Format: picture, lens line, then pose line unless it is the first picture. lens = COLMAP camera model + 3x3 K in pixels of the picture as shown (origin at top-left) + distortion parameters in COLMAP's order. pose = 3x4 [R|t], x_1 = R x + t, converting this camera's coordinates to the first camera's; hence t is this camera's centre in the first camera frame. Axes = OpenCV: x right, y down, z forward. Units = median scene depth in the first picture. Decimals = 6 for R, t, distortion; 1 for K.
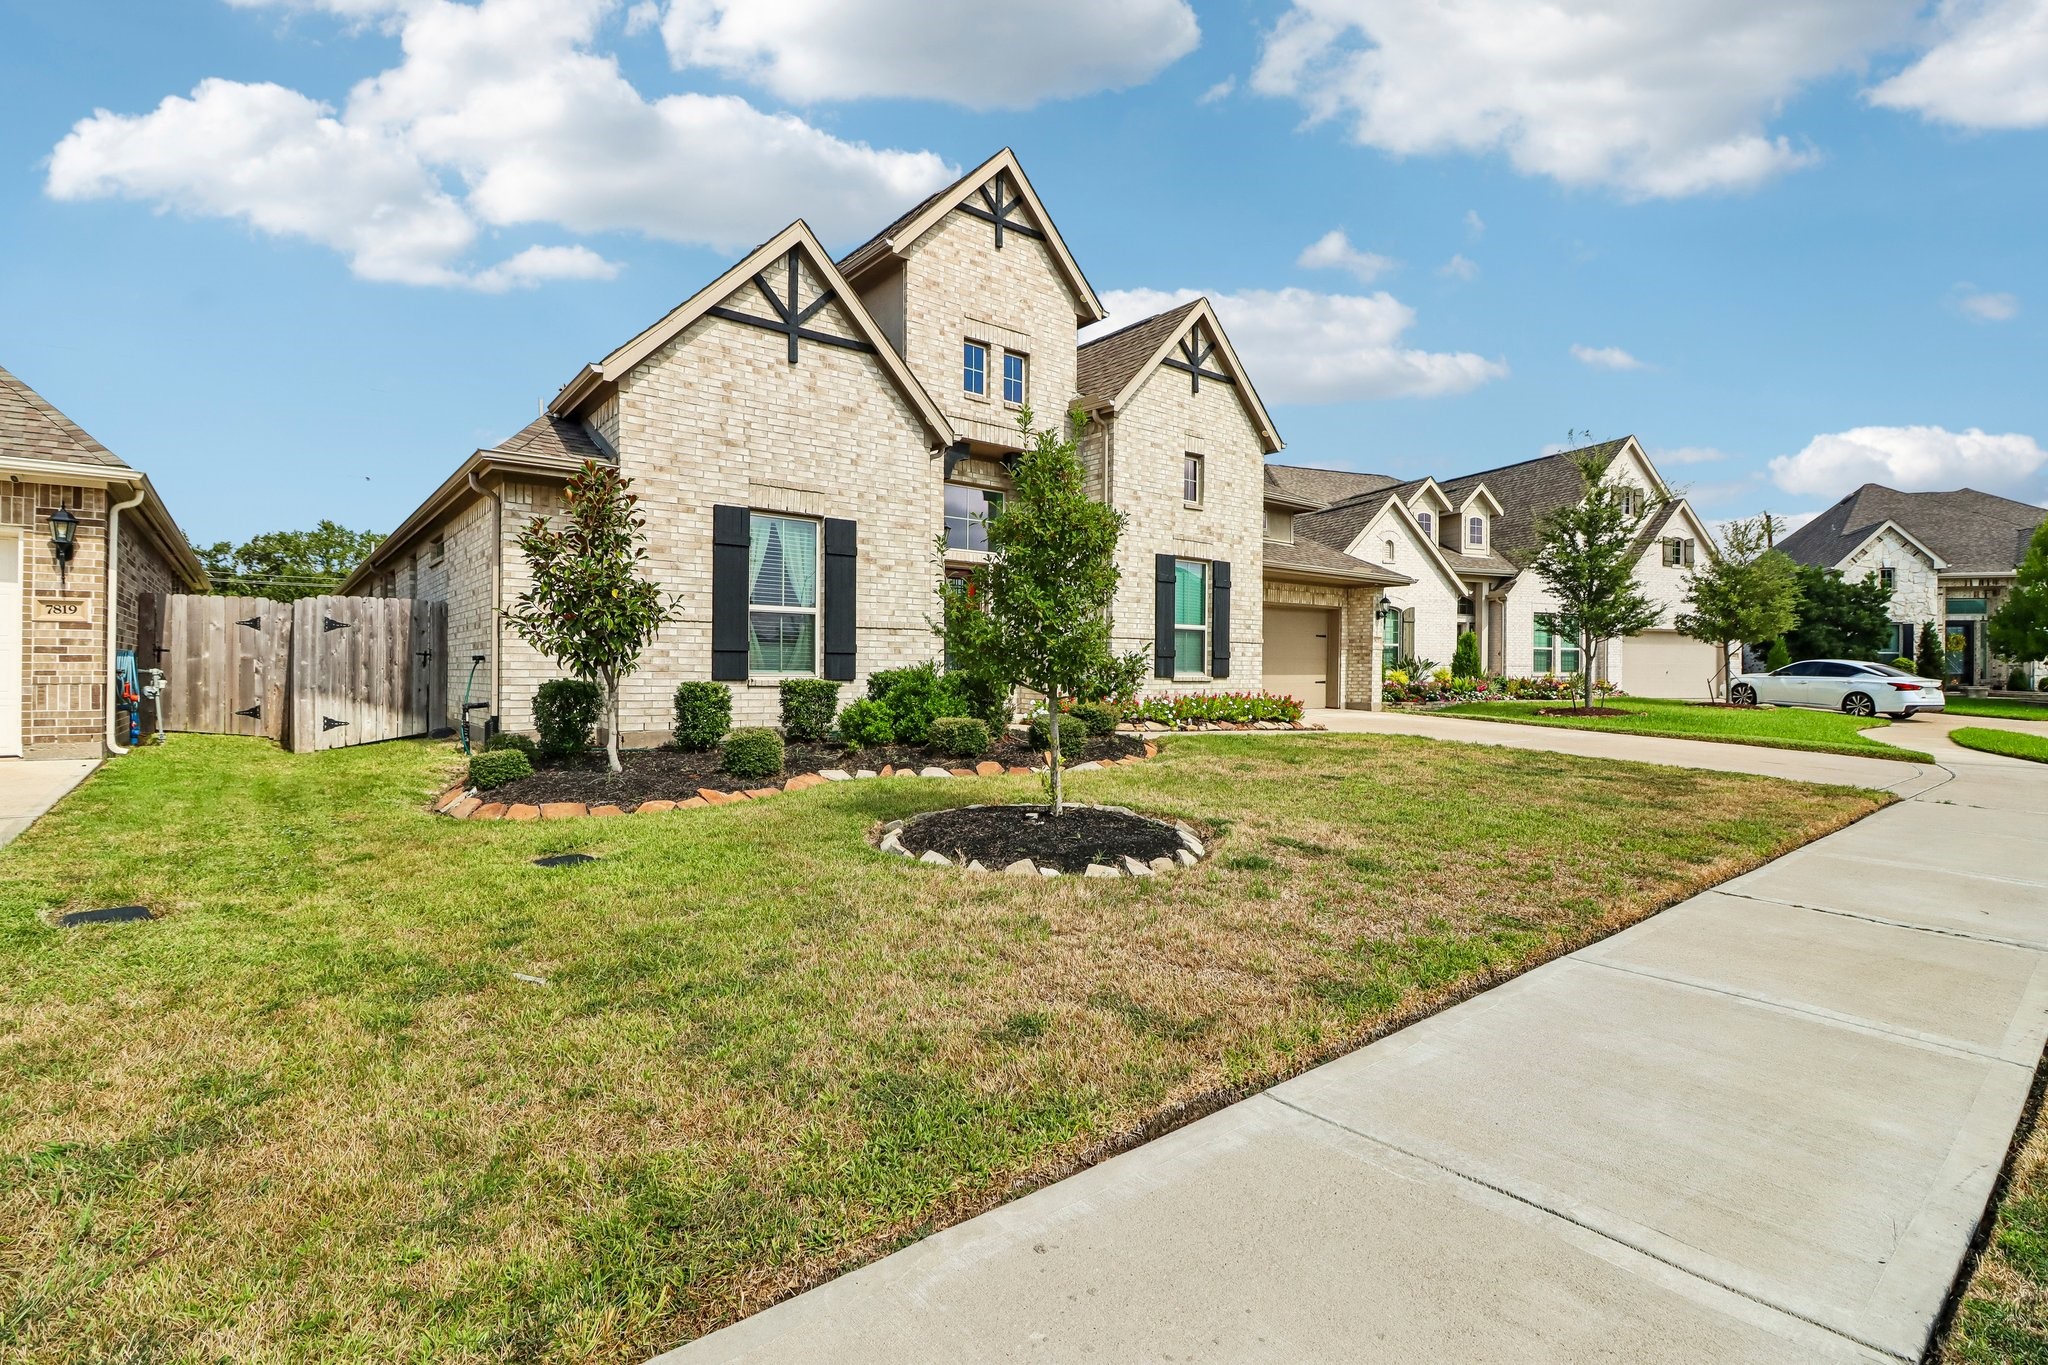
lens RADIAL K [[957.0, 0, 1022.2], [0, 957.0, 679.8], [0, 0, 1]] dist [-0.007071, -0.007685]
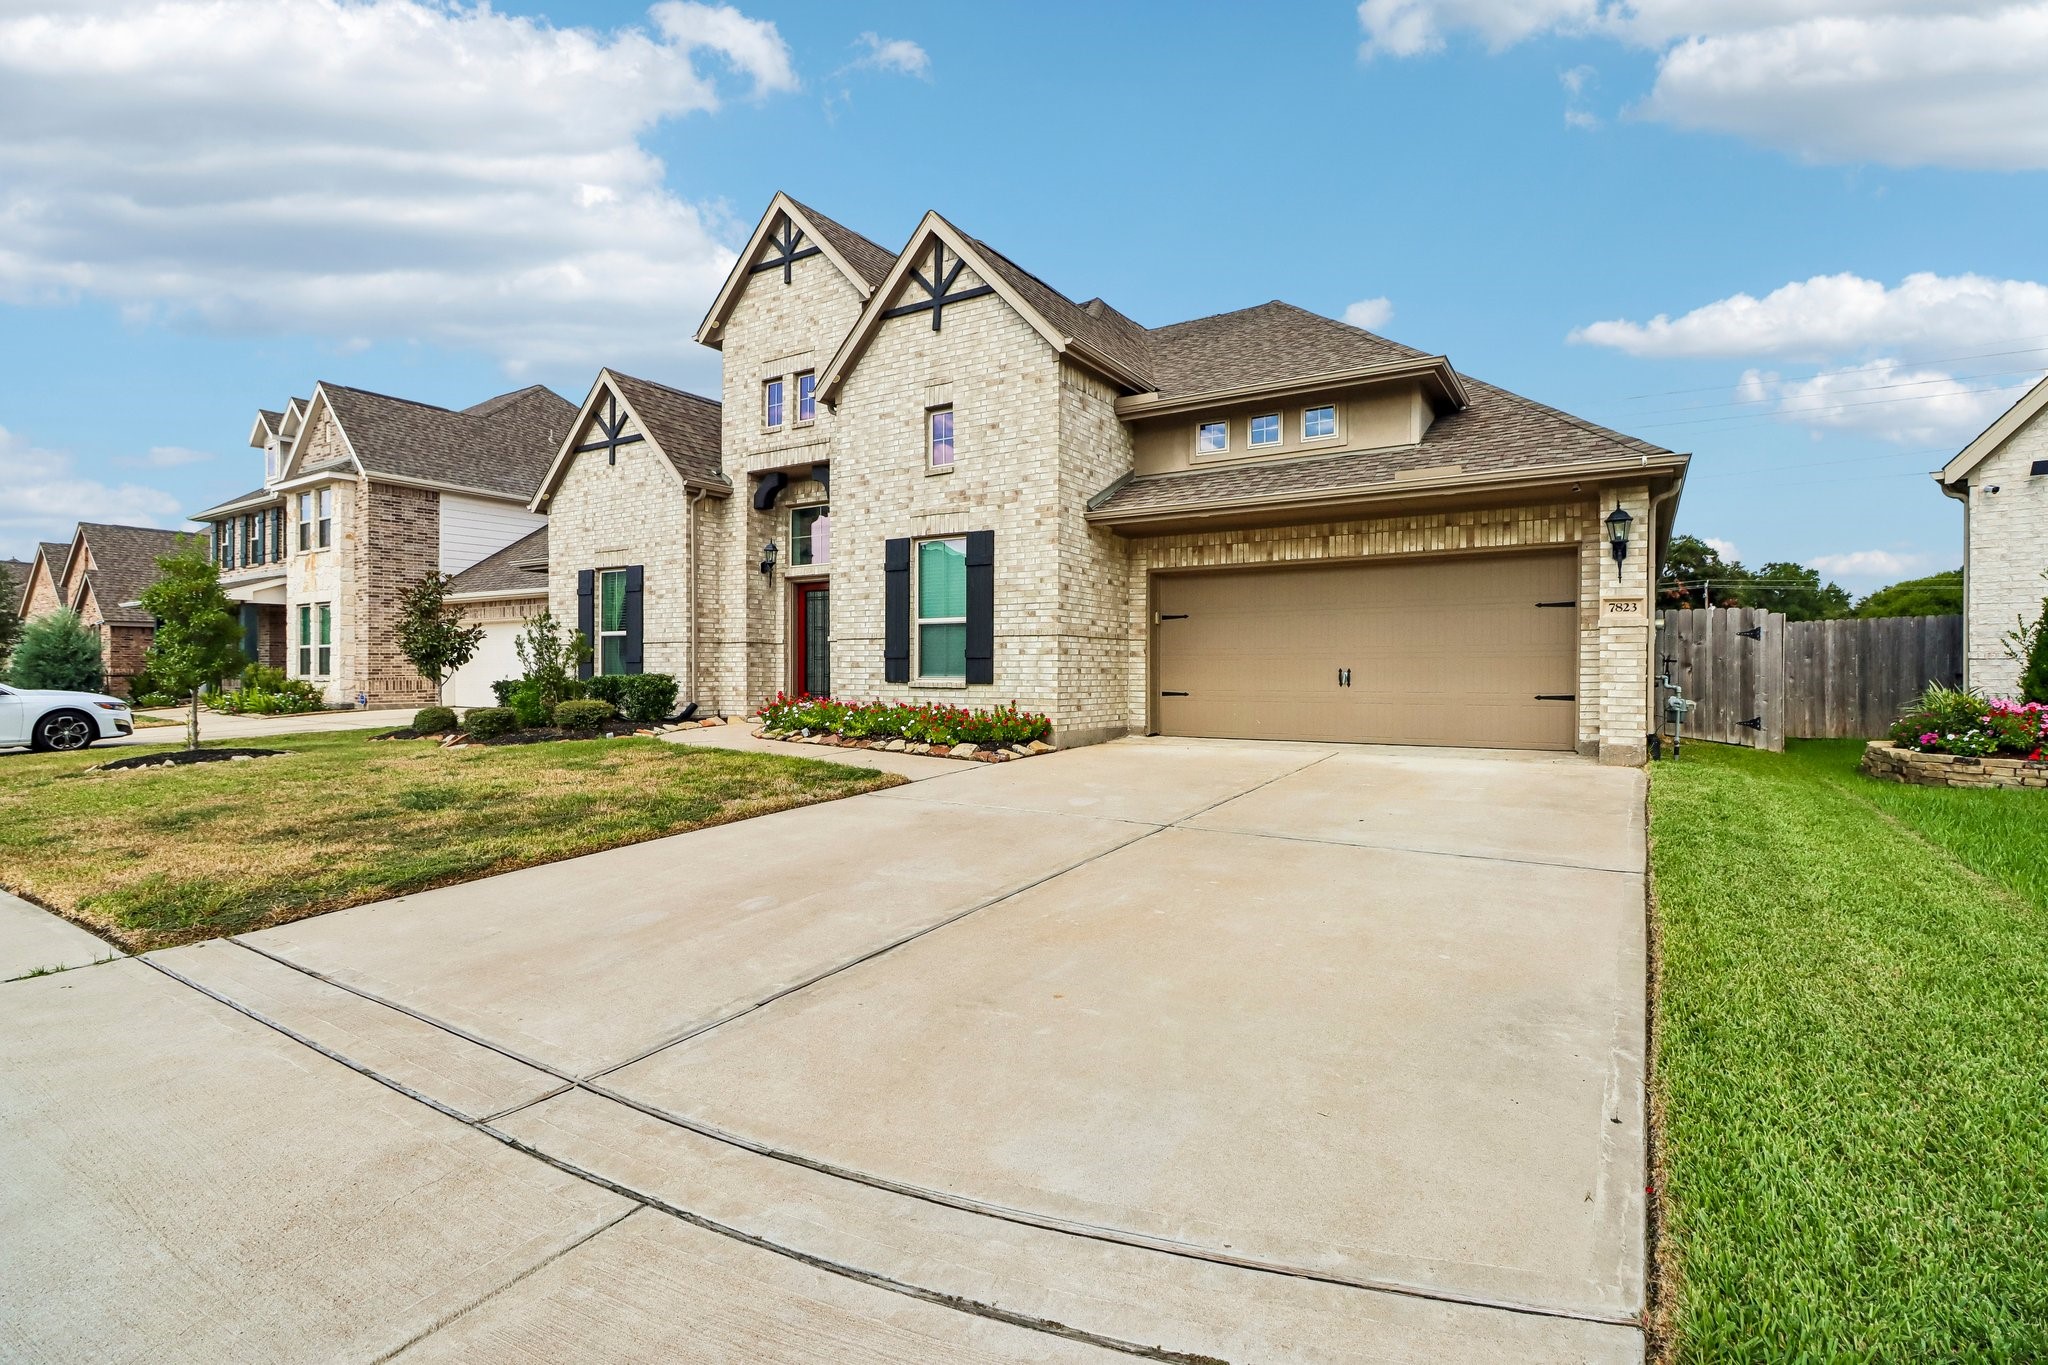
lens RADIAL K [[957.0, 0, 1020.0], [0, 957.0, 675.1], [0, 0, 1]] dist [-0.007071, -0.007685]
pose [[0.321448, 0.003907, -0.946919, 0.980908], [-0.004515, 0.999986, 0.002594, -0.011627], [0.946916, 0.003442, 0.321462, 0.817793]]
